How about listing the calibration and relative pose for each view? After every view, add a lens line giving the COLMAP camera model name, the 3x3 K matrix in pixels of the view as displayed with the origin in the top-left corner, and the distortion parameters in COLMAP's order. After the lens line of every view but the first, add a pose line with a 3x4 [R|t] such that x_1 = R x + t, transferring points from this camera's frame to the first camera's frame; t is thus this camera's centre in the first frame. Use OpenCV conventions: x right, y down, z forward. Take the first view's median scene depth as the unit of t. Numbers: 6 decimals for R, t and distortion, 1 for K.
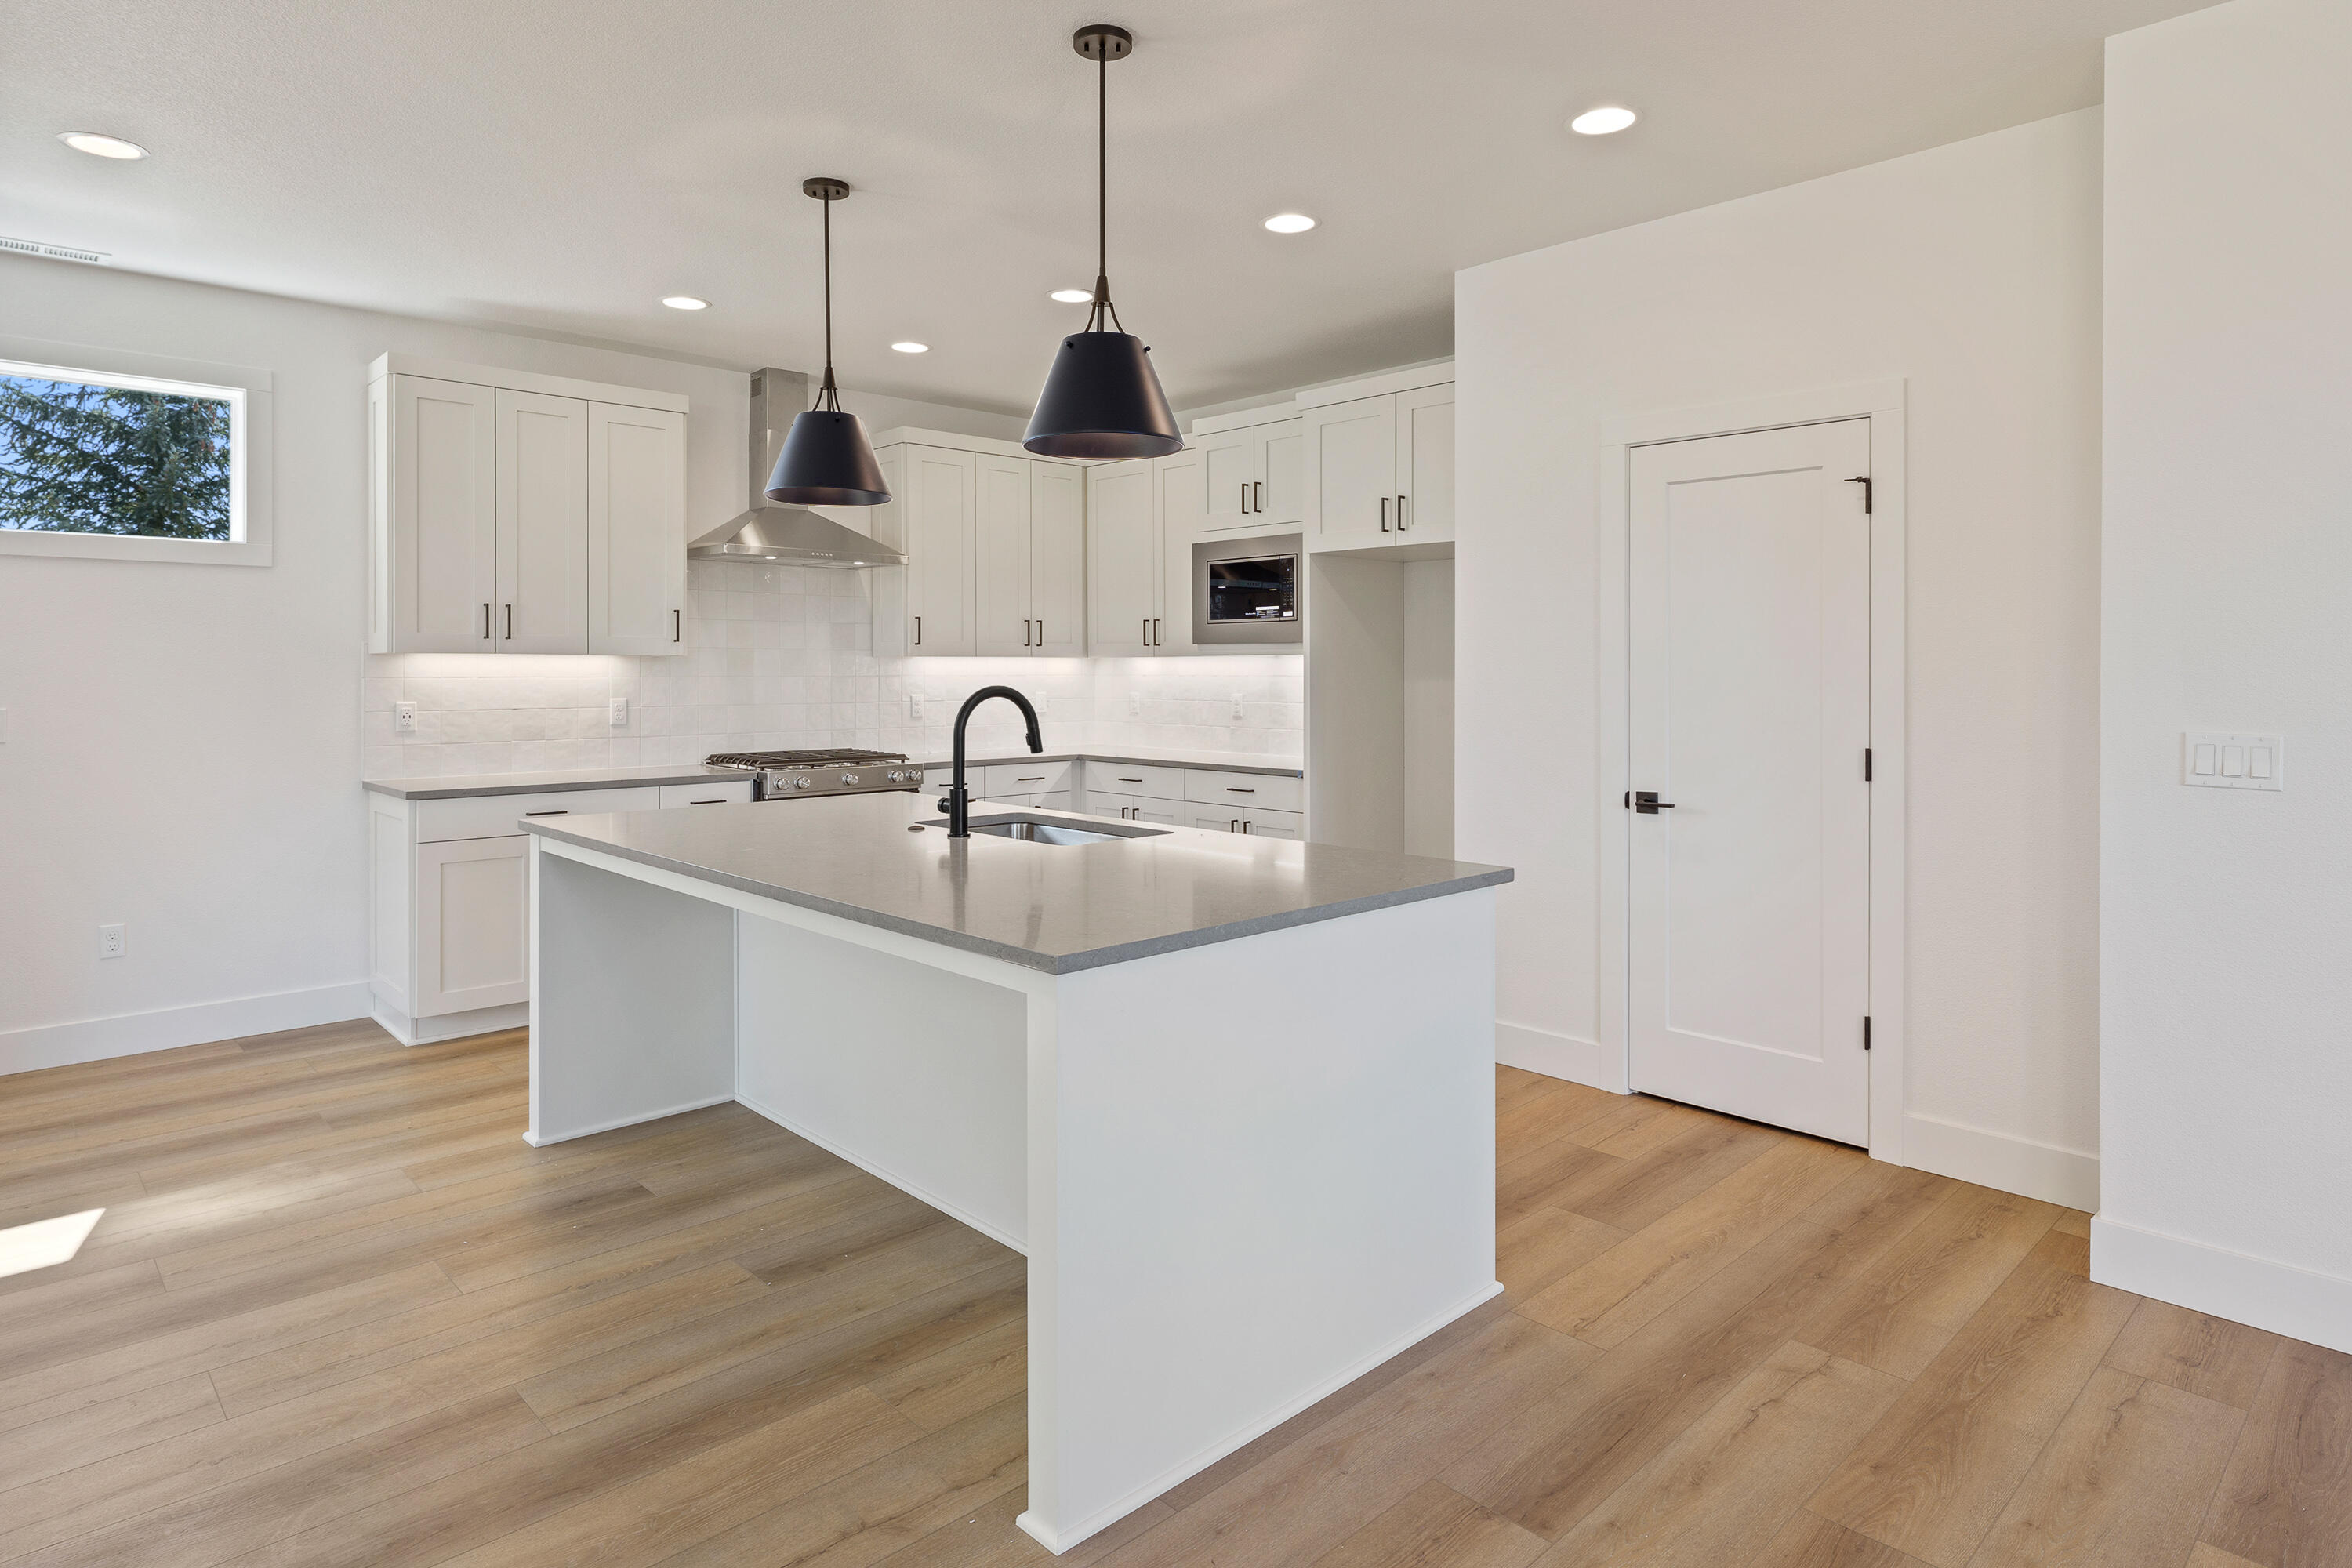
lens RADIAL K [[1309.7, 0, 1178.1], [0, 1309.7, 667.2], [0, 0, 1]] dist [0.003221, -0.003972]
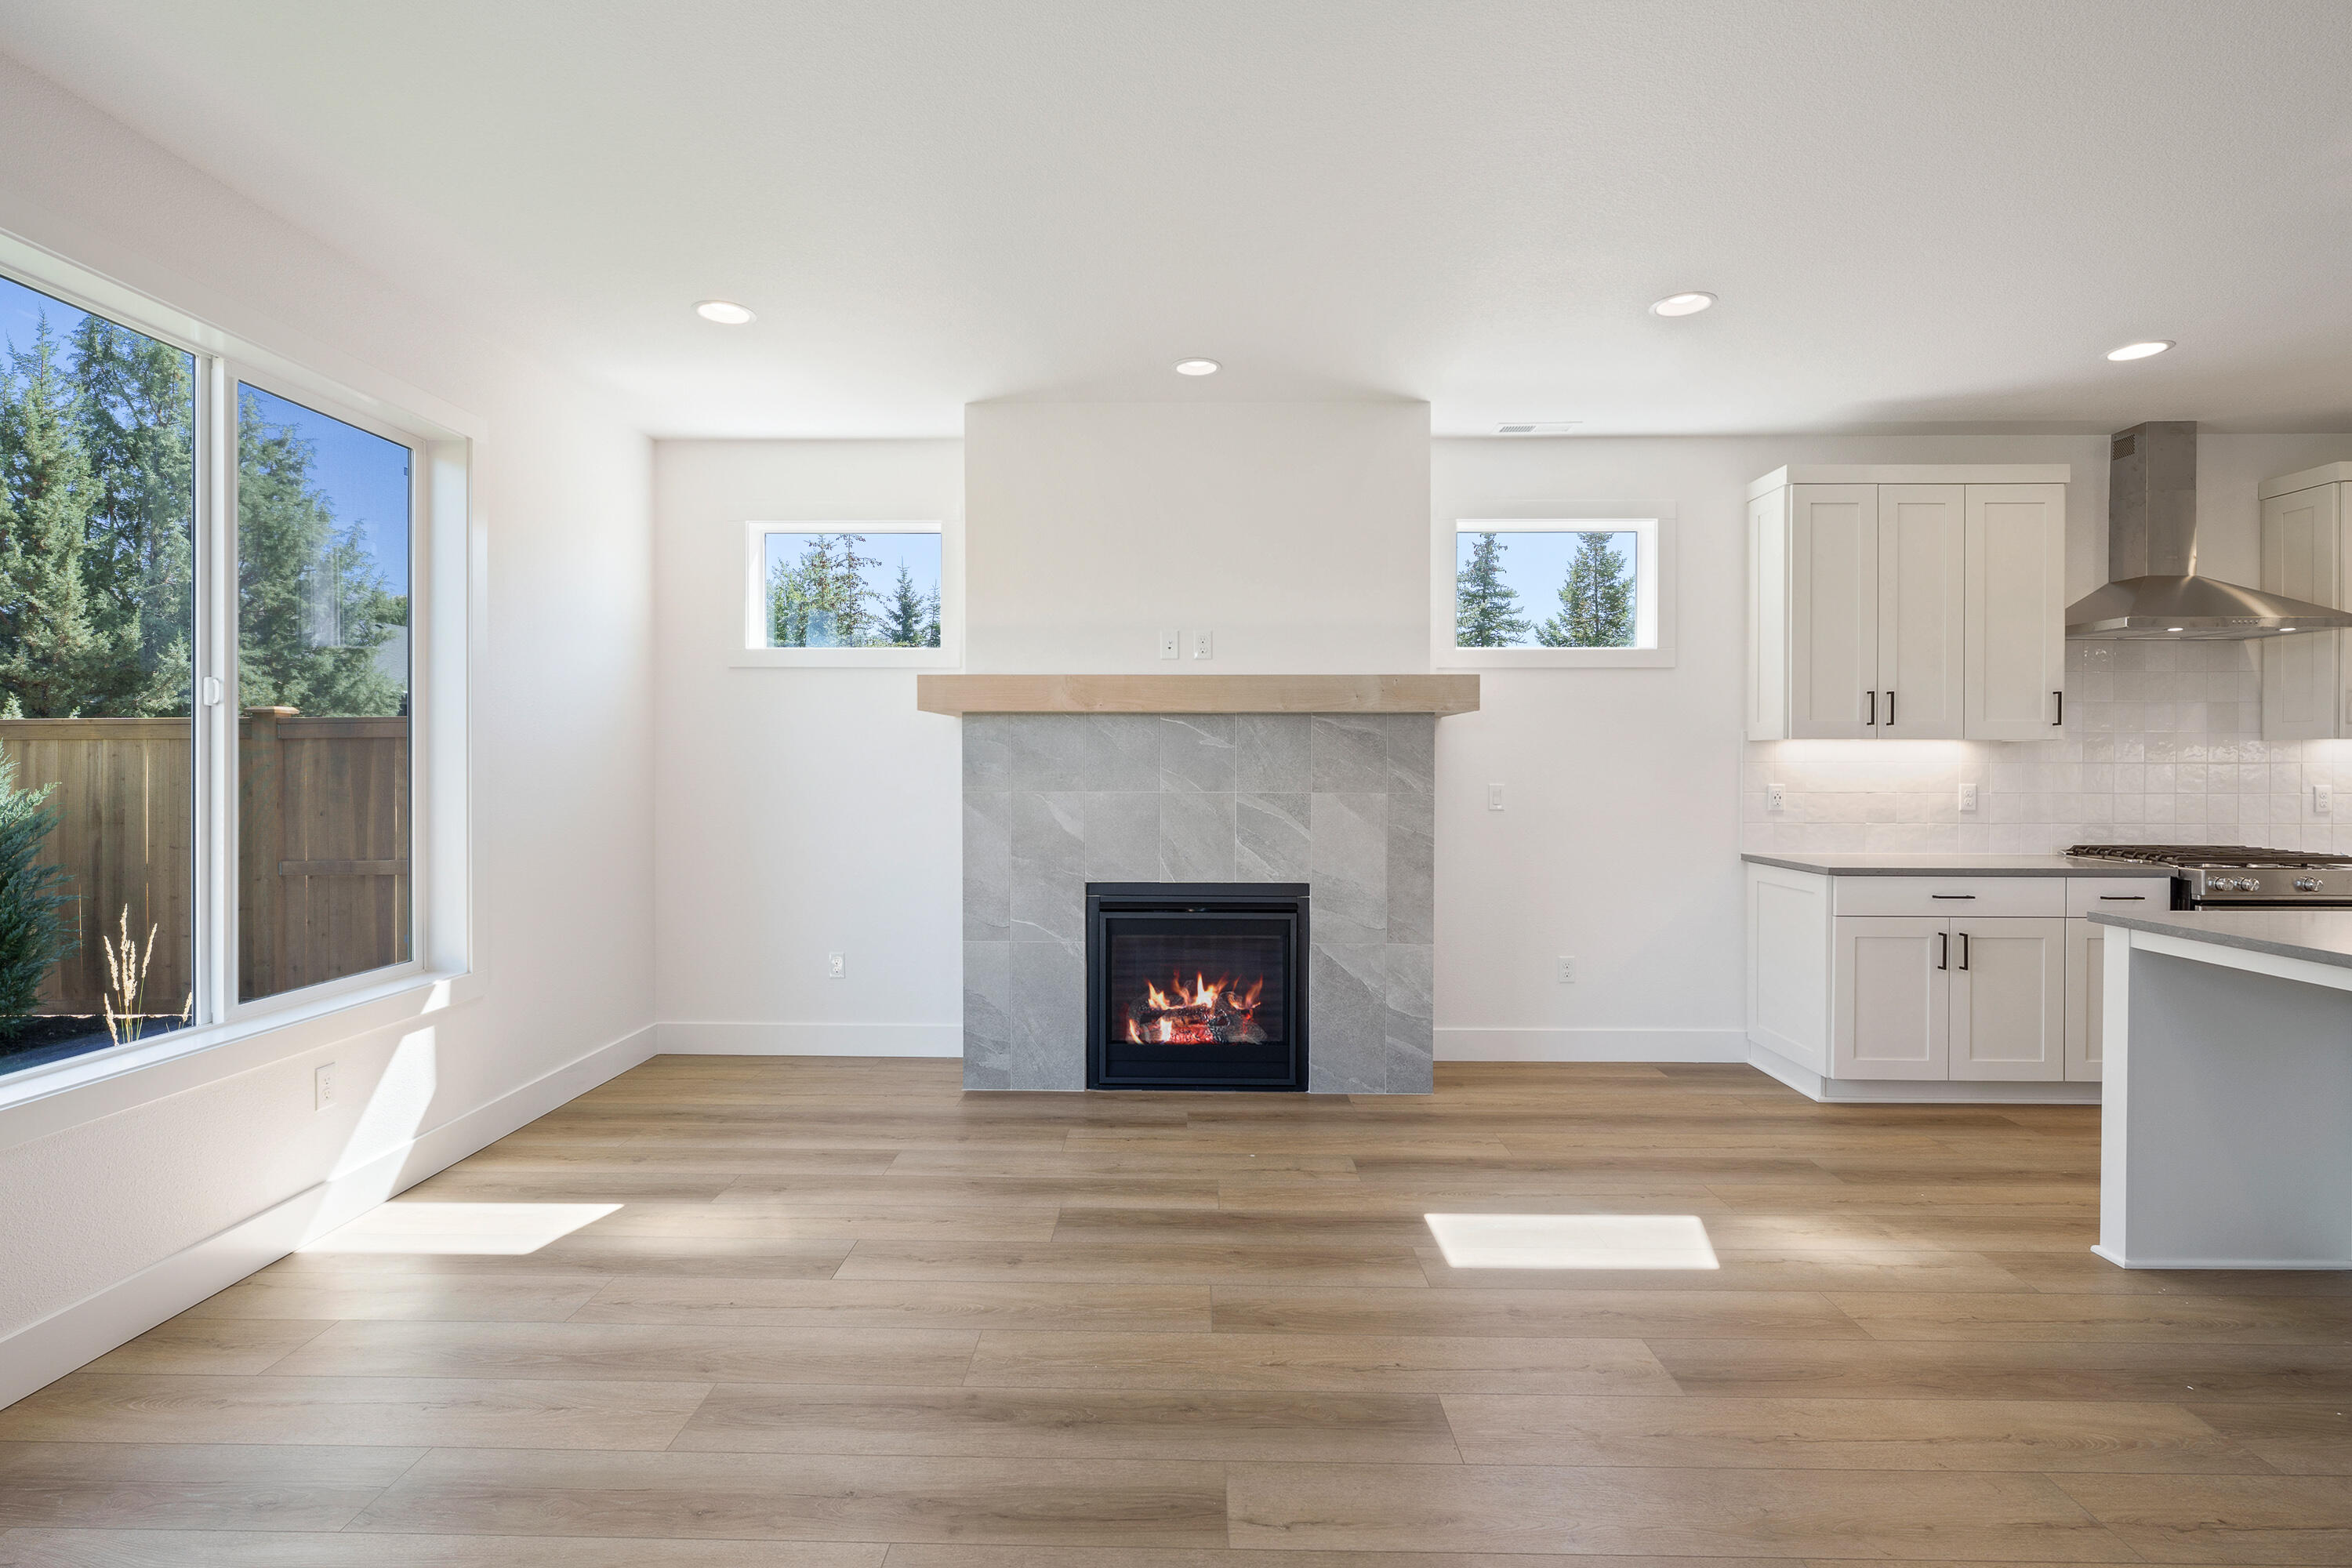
lens RADIAL K [[1079.9, 0, 1171.5], [0, 1079.9, 765.6], [0, 0, 1]] dist [-0.001008, -0.000500]
pose [[0.709347, 0.003120, -0.704852, -0.344198], [-0.000039, 0.999990, 0.004387, 0.007687], [0.704859, -0.003085, 0.709341, -0.006478]]
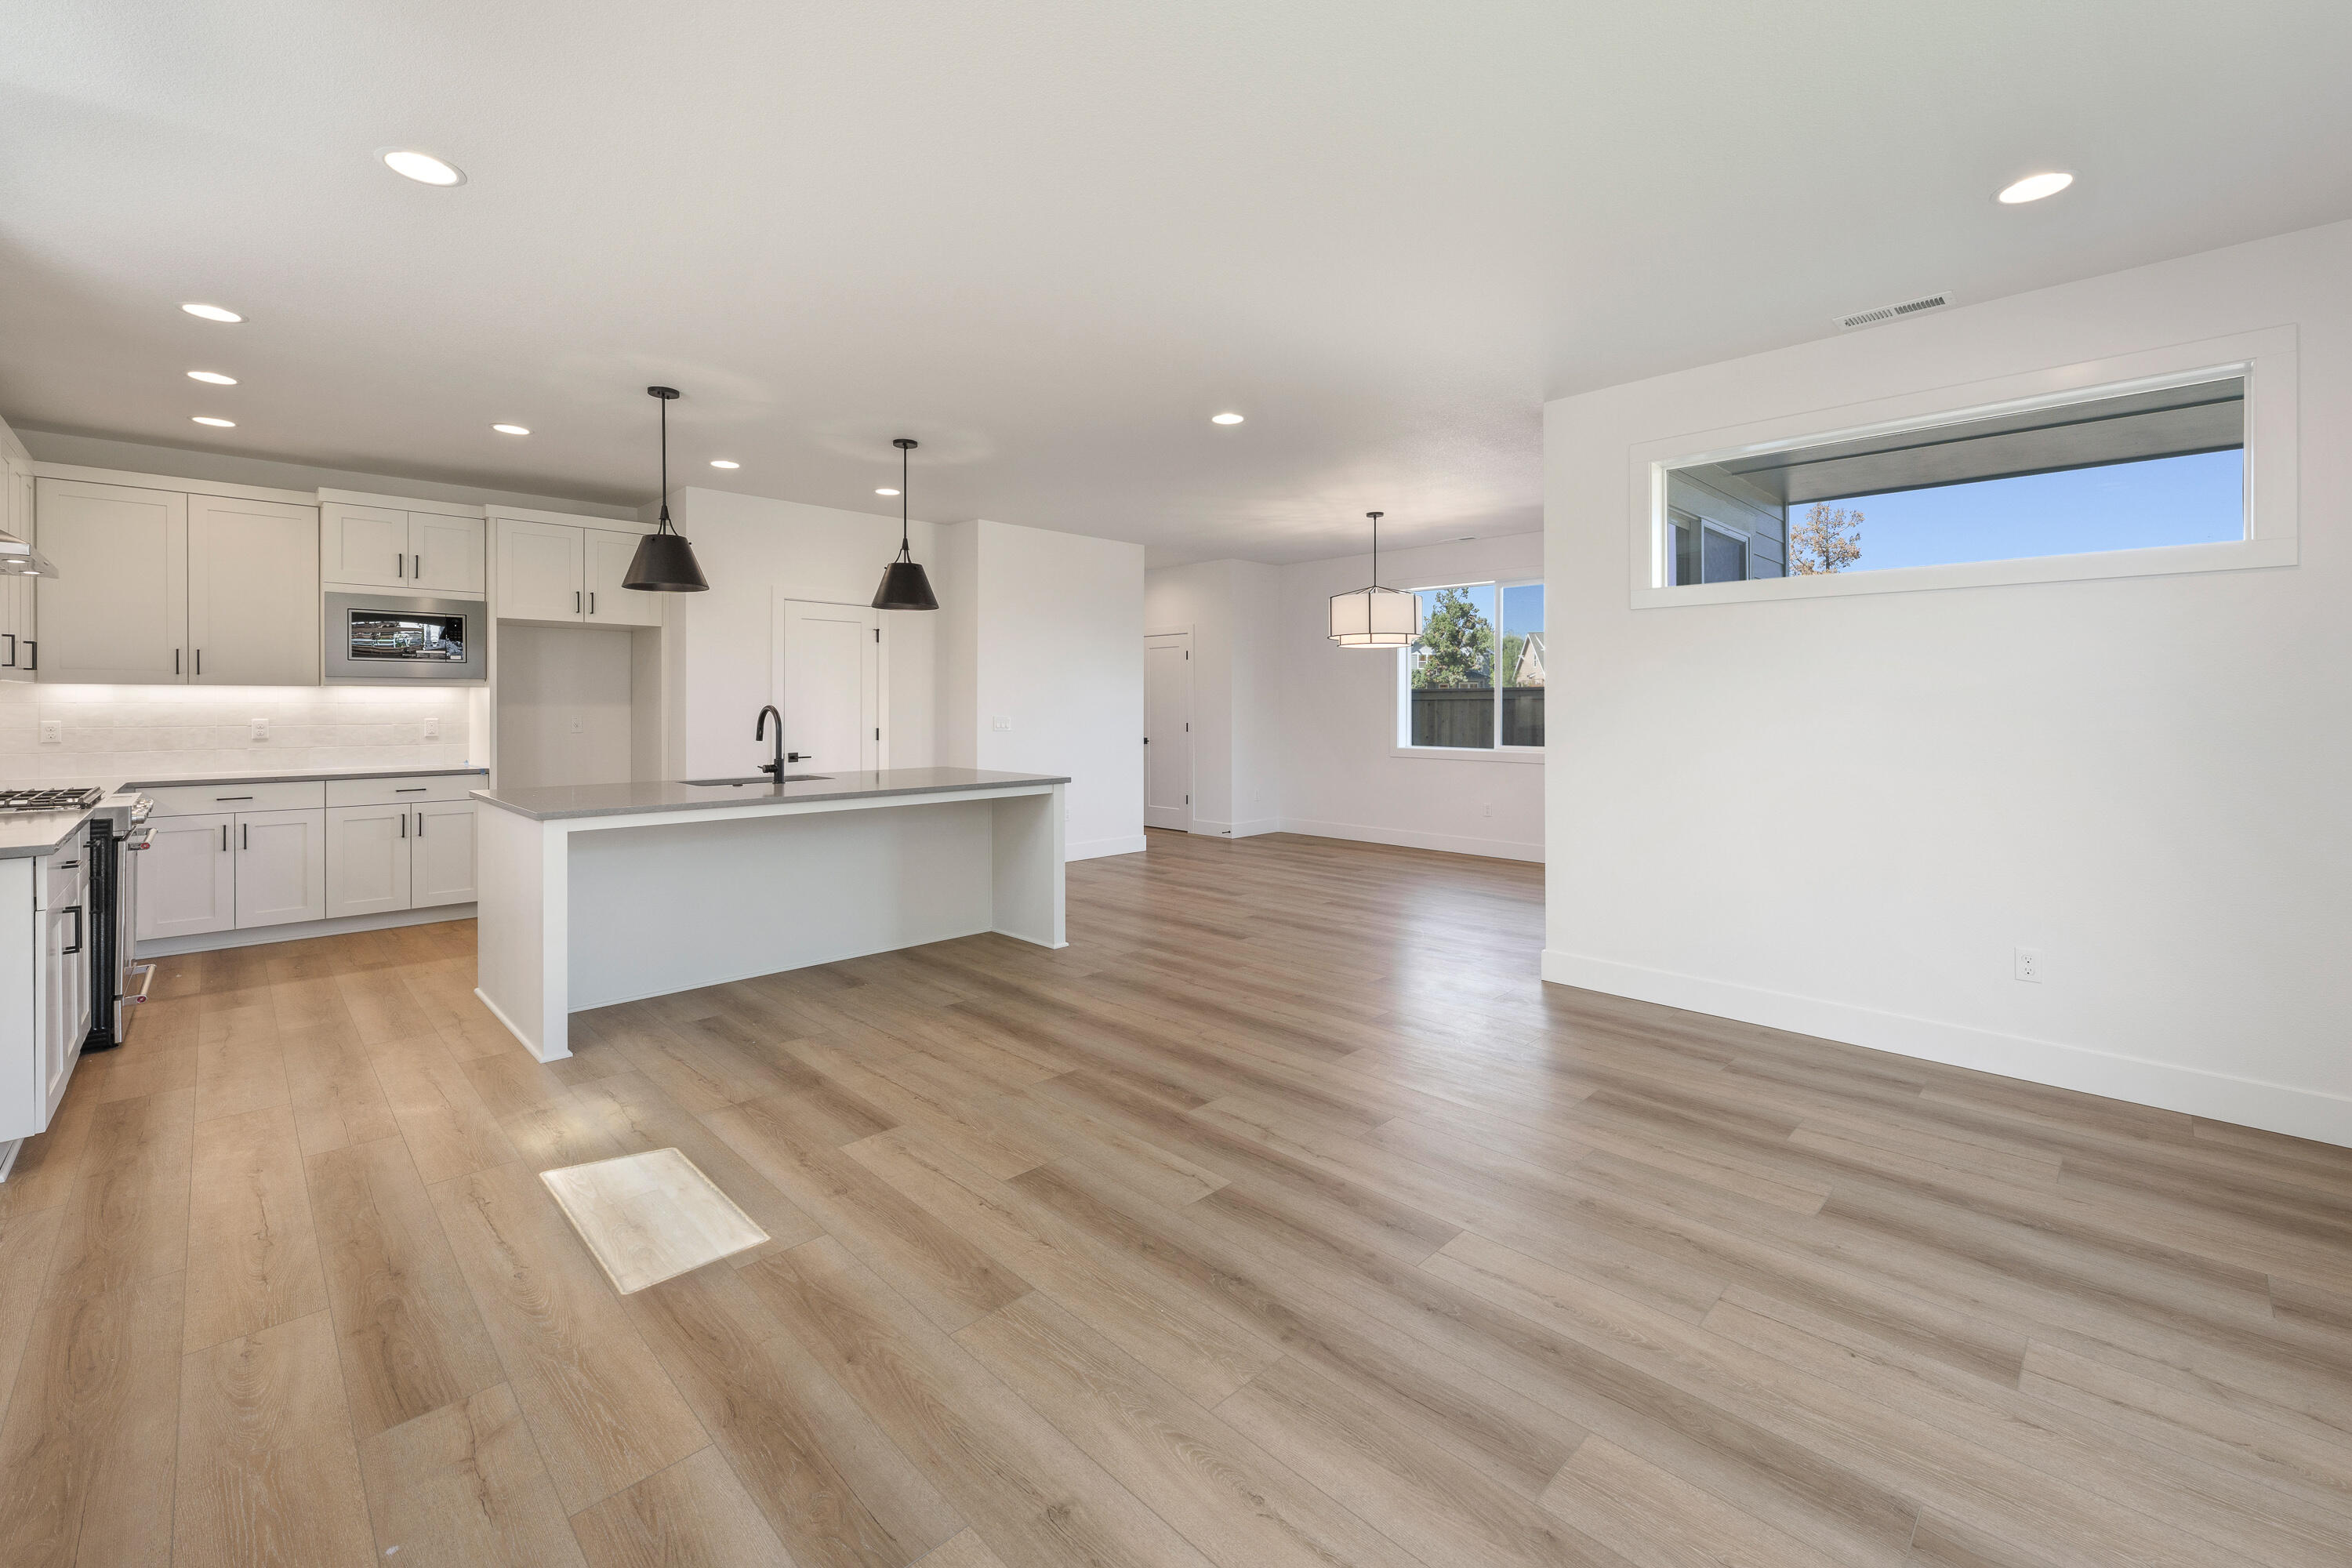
lens RADIAL K [[970.5, 0, 1161.9], [0, 970.5, 709.9], [0, 0, 1]] dist [-0.000205, 0.000595]
pose [[-0.010863, -0.005559, 0.999926, -1.174444], [-0.003704, 0.999978, 0.005519, 0.007282], [-0.999934, -0.003644, -0.010884, 0.331111]]
